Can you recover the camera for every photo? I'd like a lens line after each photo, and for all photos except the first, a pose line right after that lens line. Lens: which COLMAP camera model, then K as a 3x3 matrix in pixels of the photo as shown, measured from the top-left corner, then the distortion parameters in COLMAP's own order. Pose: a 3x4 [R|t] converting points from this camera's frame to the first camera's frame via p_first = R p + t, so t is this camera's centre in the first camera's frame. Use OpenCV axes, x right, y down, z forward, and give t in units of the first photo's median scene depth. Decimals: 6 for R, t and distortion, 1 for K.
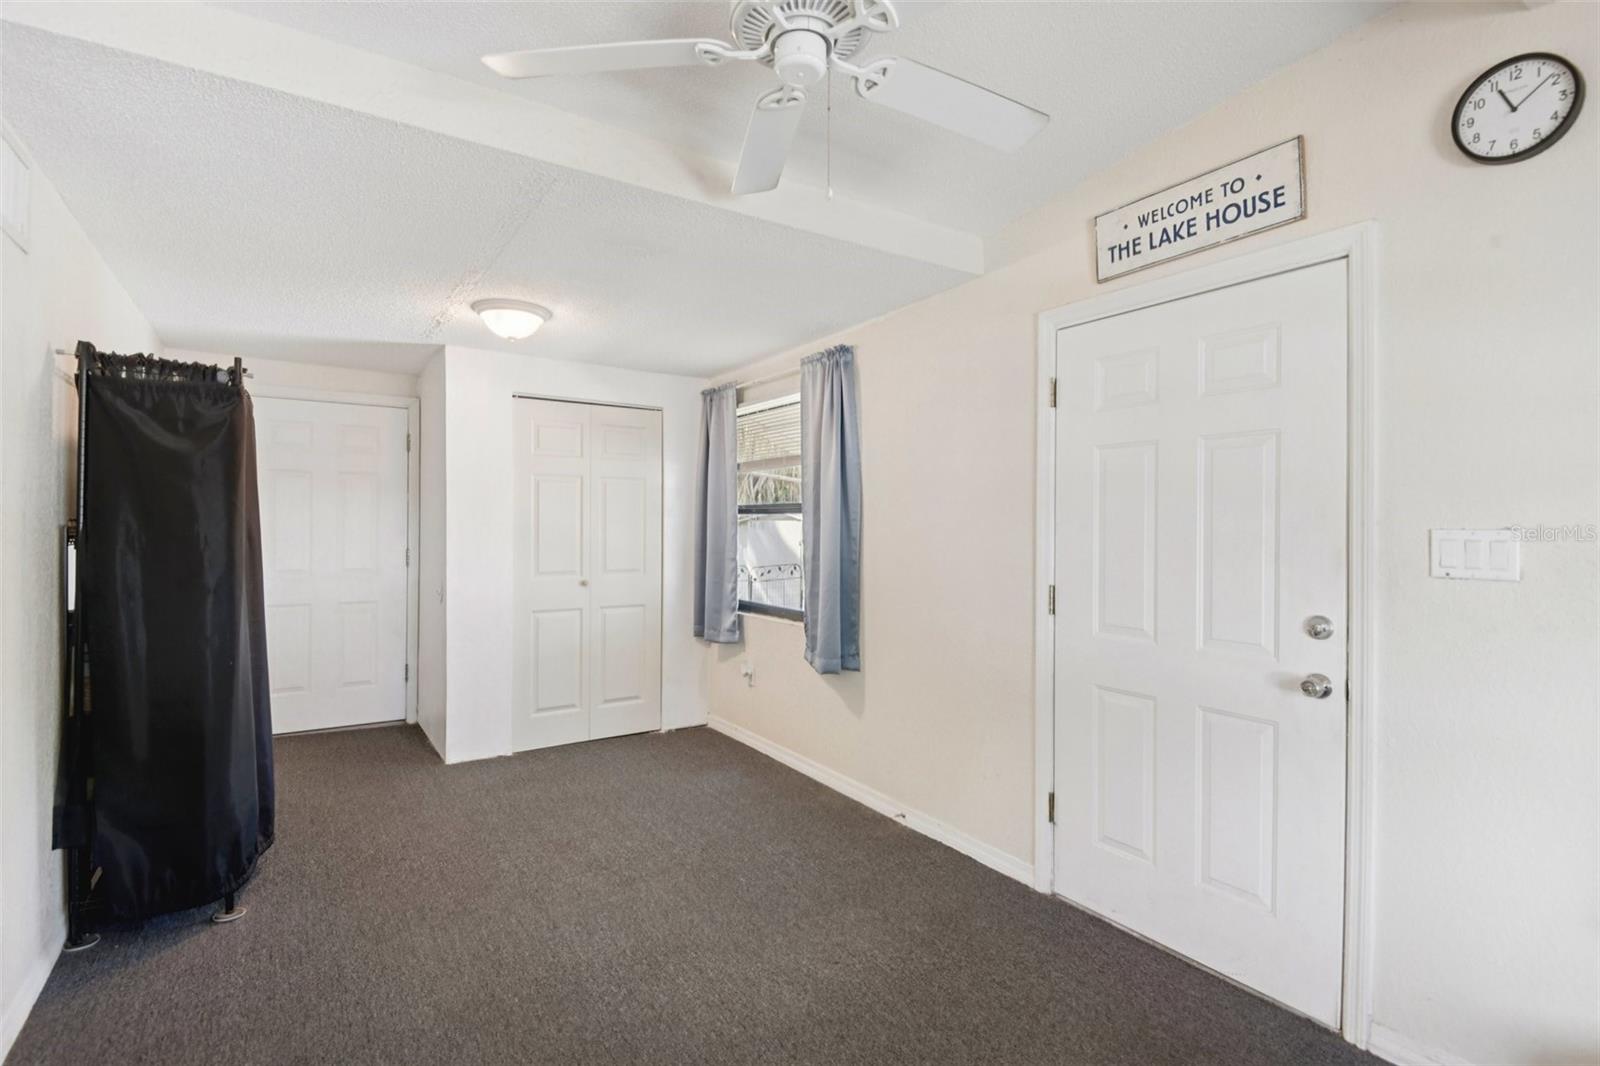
lens RADIAL K [[777.4, 0, 800.7], [0, 777.4, 530.2], [0, 0, 1]] dist [0.000792, -0.000206]
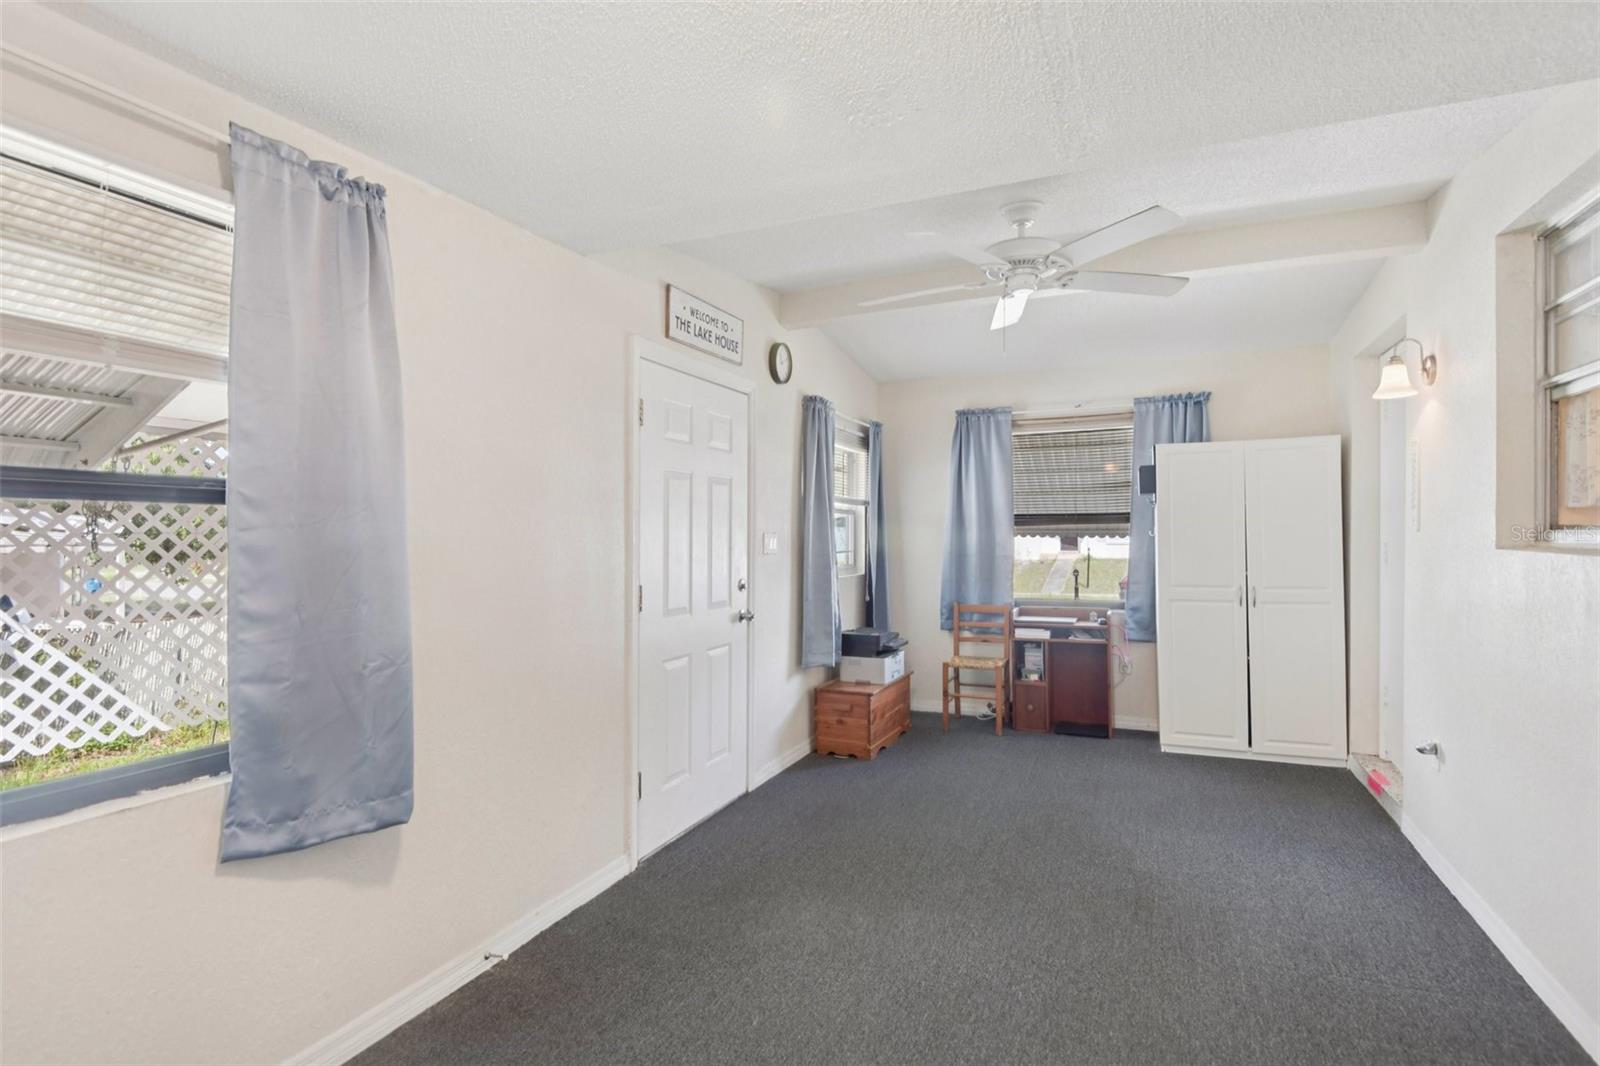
lens RADIAL K [[777.4, 0, 800.7], [0, 777.4, 528.4], [0, 0, 1]] dist [0.000792, -0.000206]
pose [[-0.552946, -0.001988, 0.833215, -0.819708], [0.001634, 0.999993, 0.003471, -0.015301], [-0.833216, 0.003280, -0.552939, 1.595841]]
